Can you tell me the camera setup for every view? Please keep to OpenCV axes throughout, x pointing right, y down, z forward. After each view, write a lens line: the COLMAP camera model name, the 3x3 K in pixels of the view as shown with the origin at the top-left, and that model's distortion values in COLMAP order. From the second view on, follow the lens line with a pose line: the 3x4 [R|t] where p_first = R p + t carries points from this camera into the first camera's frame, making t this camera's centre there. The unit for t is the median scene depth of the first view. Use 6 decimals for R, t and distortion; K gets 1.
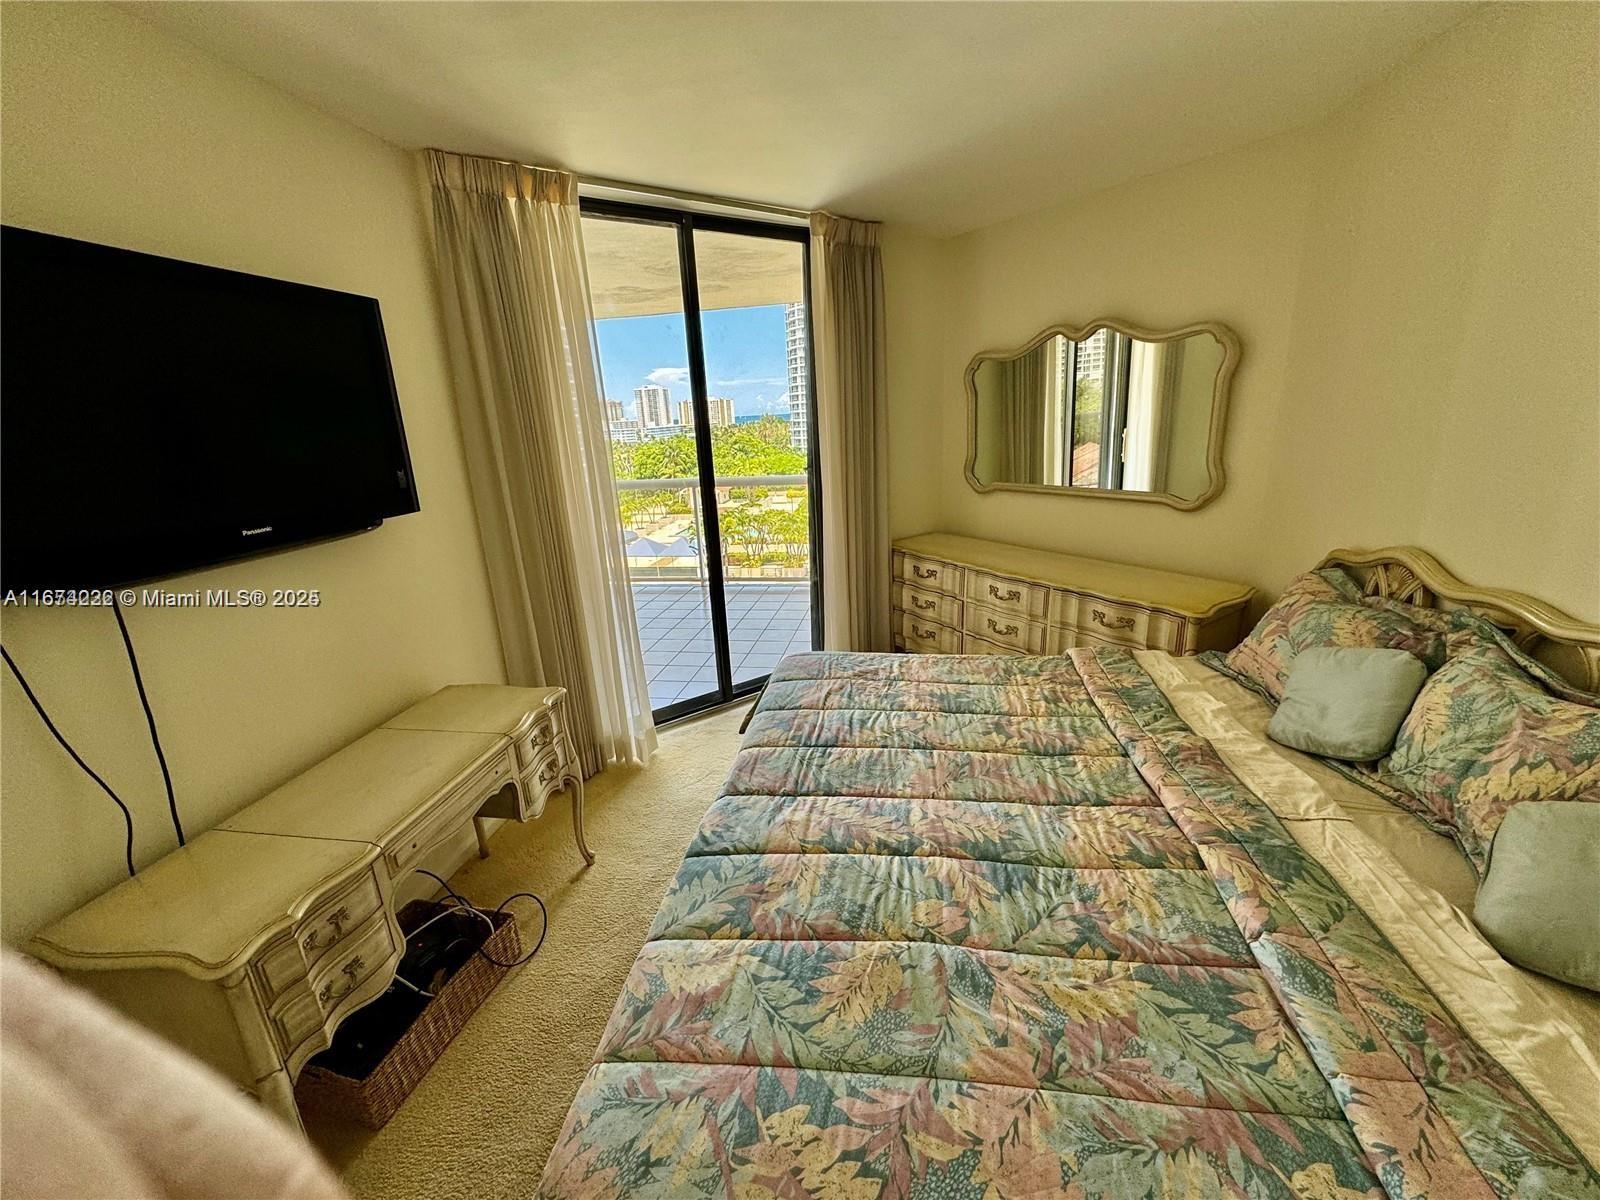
lens RADIAL K [[637.7, 0, 799.9], [0, 637.7, 597.7], [0, 0, 1]] dist [-0.001363, 0.000240]
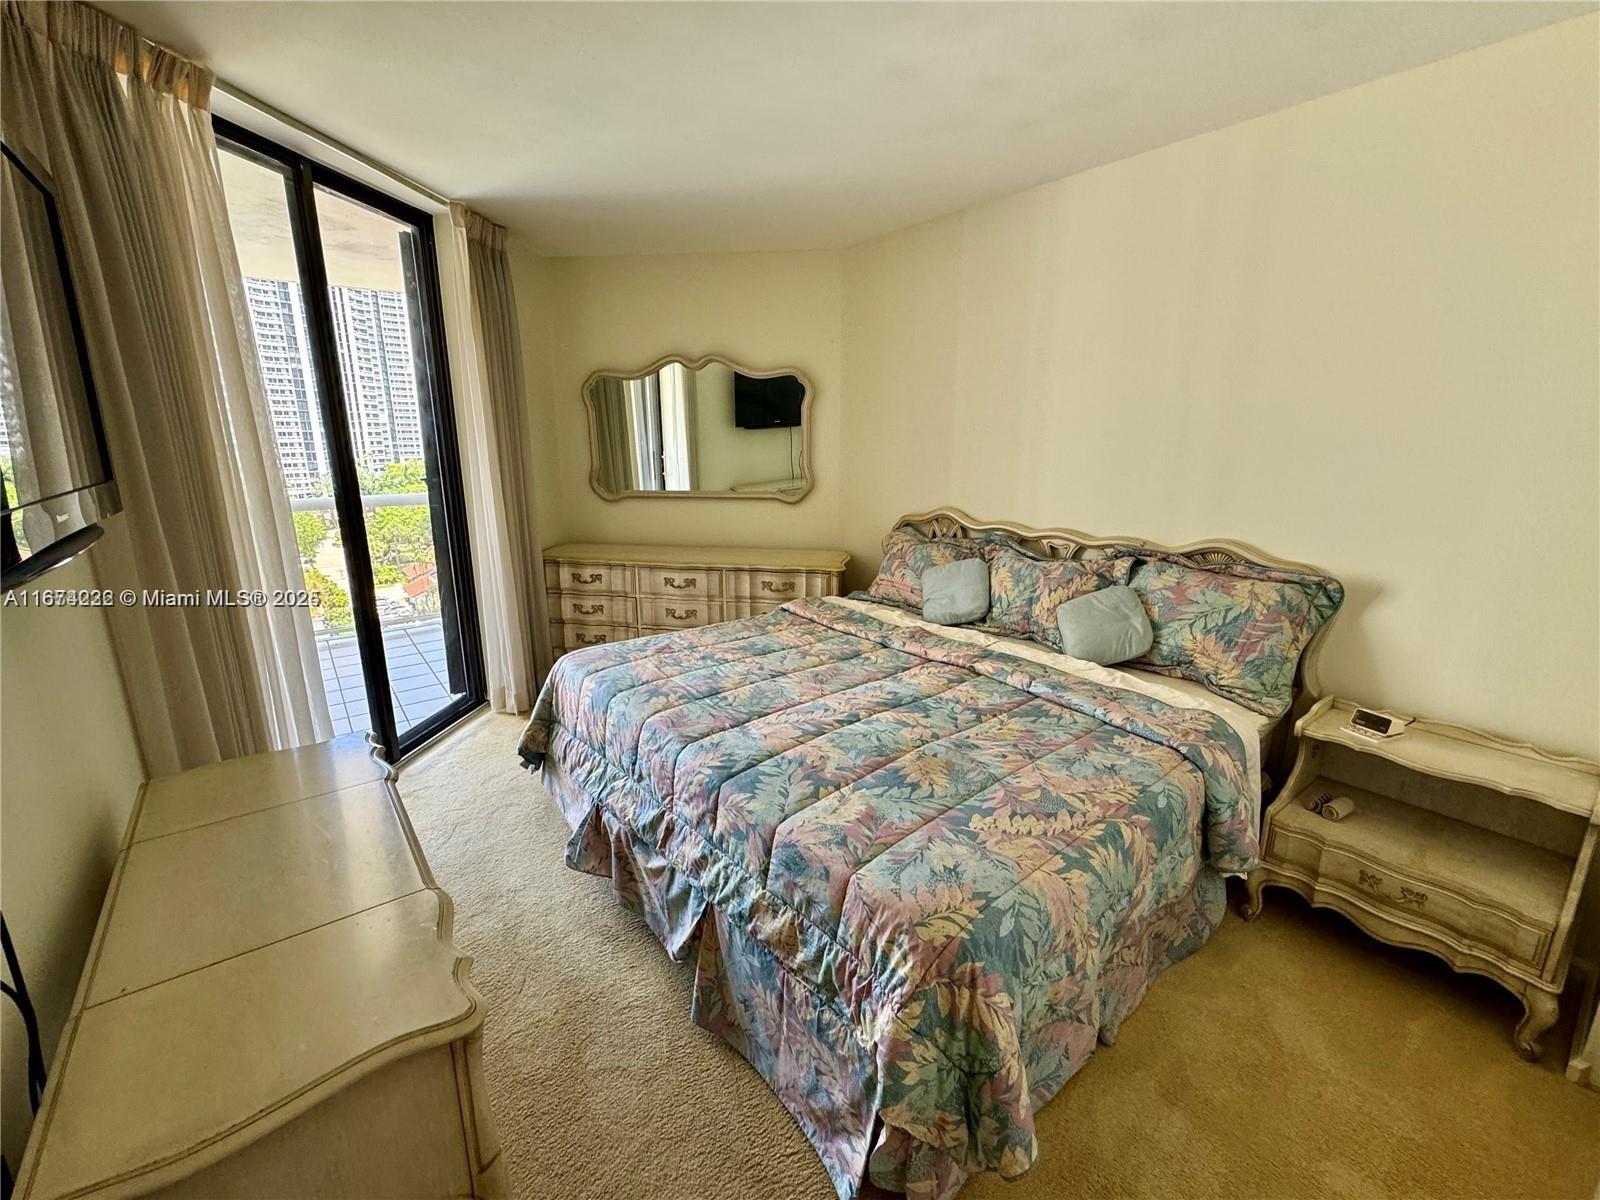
lens RADIAL K [[684.6, 0, 799.4], [0, 684.6, 597.7], [0, 0, 1]] dist [-0.000528, -0.000403]
pose [[0.674125, -0.126887, 0.727637, -0.741047], [0.175148, 0.984497, 0.009413, 0.079301], [-0.717551, 0.121099, 0.685898, 0.029762]]
